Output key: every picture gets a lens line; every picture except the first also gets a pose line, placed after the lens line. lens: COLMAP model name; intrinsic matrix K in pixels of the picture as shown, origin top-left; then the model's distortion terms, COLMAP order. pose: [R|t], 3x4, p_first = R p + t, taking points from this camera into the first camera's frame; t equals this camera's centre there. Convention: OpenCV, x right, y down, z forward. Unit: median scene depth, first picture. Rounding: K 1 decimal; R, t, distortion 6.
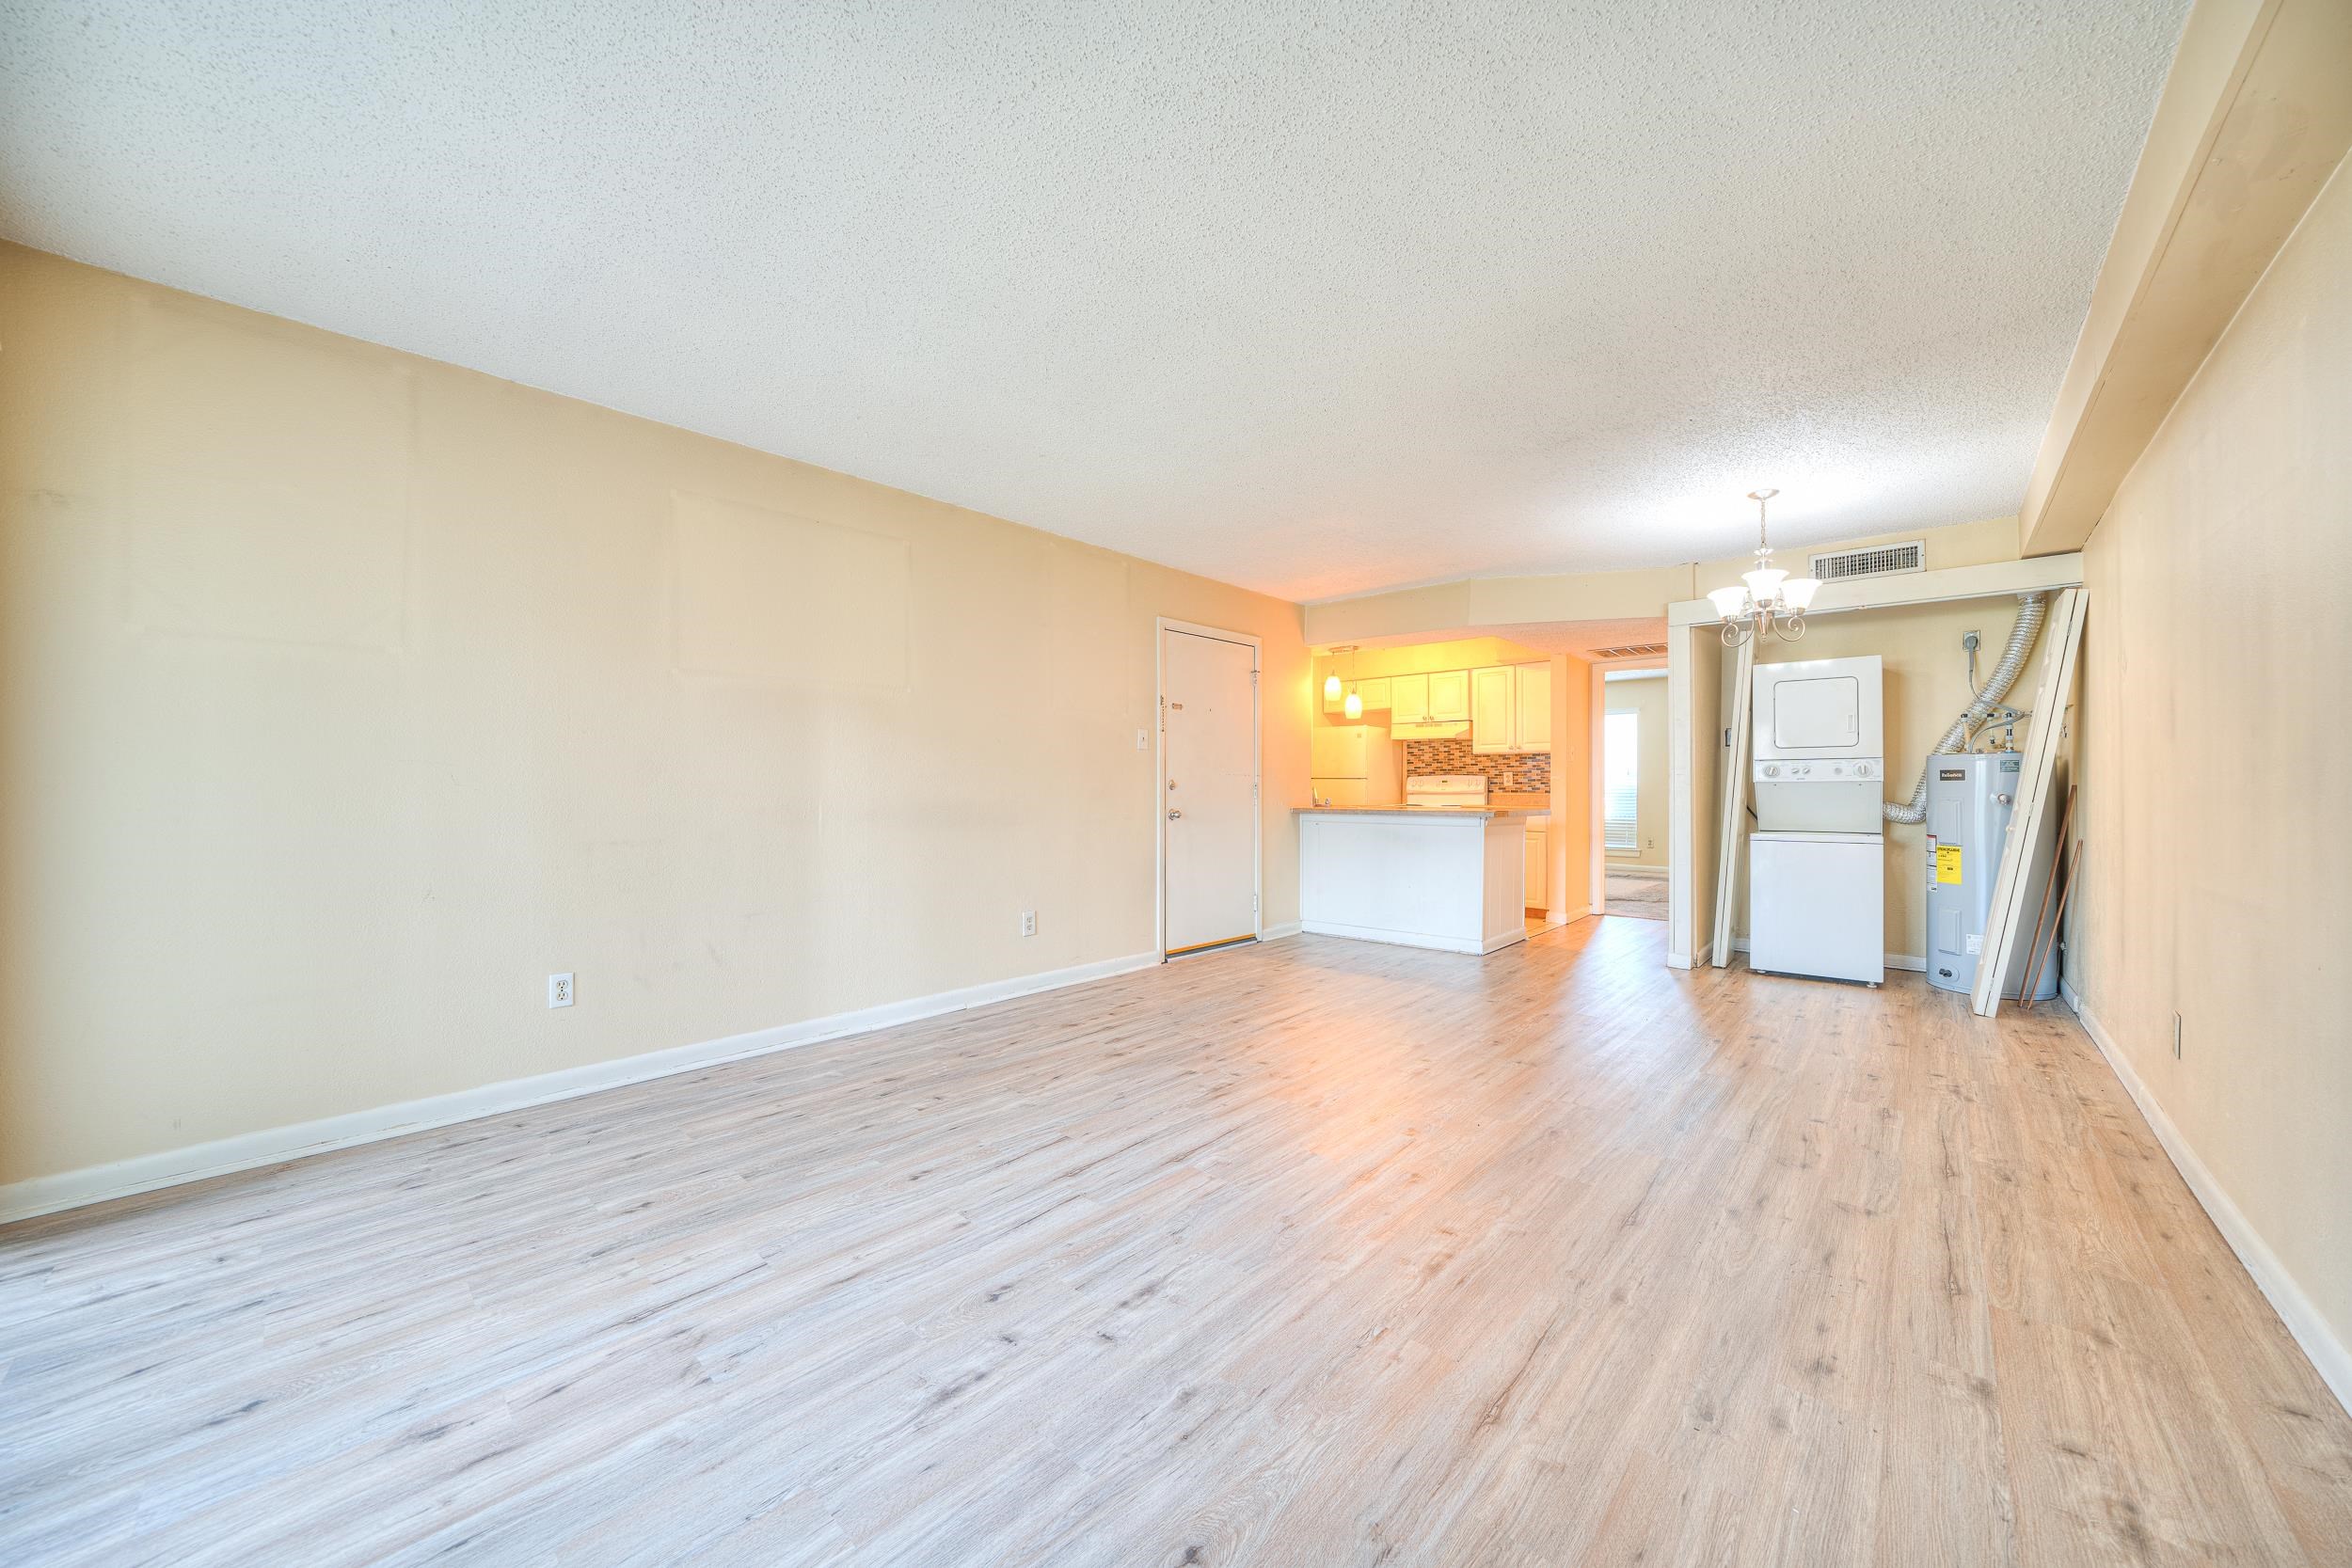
lens RADIAL K [[809.6, 0, 1188.0], [0, 809.6, 788.2], [0, 0, 1]] dist [-0.008274, 0.000645]
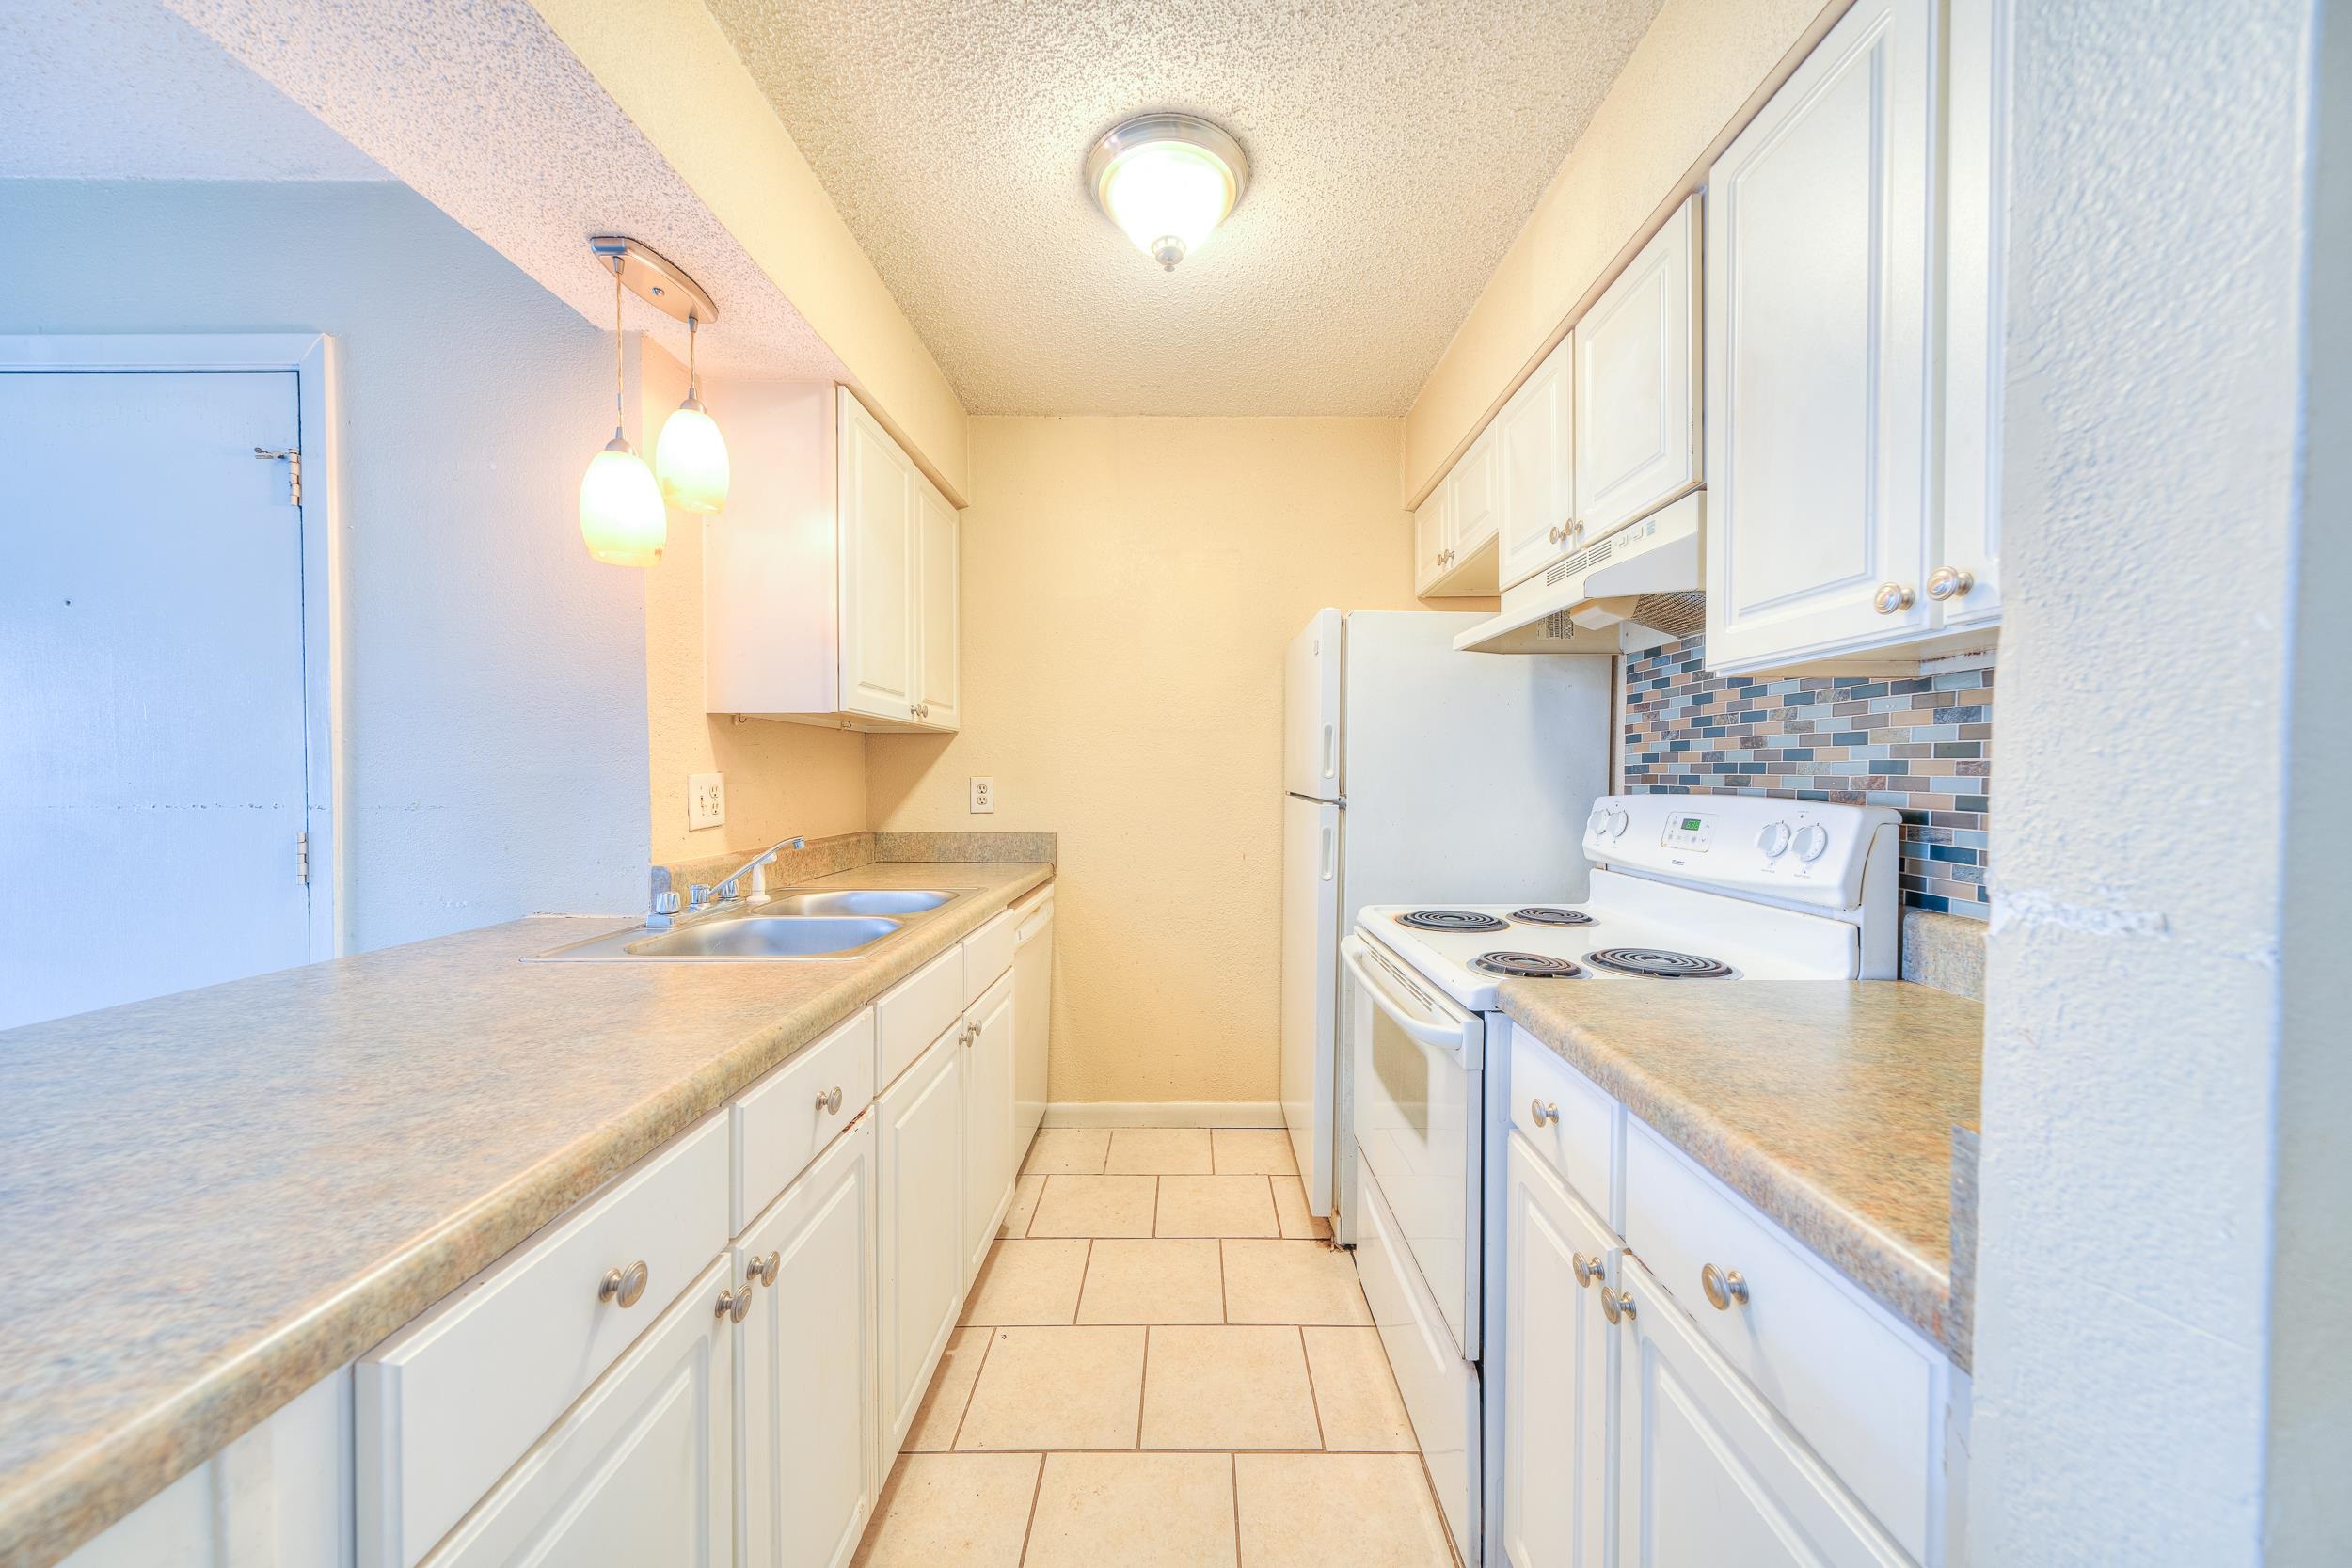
lens RADIAL K [[809.6, 0, 1168.5], [0, 809.6, 793.4], [0, 0, 1]] dist [-0.008274, 0.000645]
pose [[0.672620, 0.018600, -0.739754, 0.400578], [-0.005482, 0.999782, 0.020153, -0.020761], [0.739968, -0.009500, 0.672575, 0.801566]]
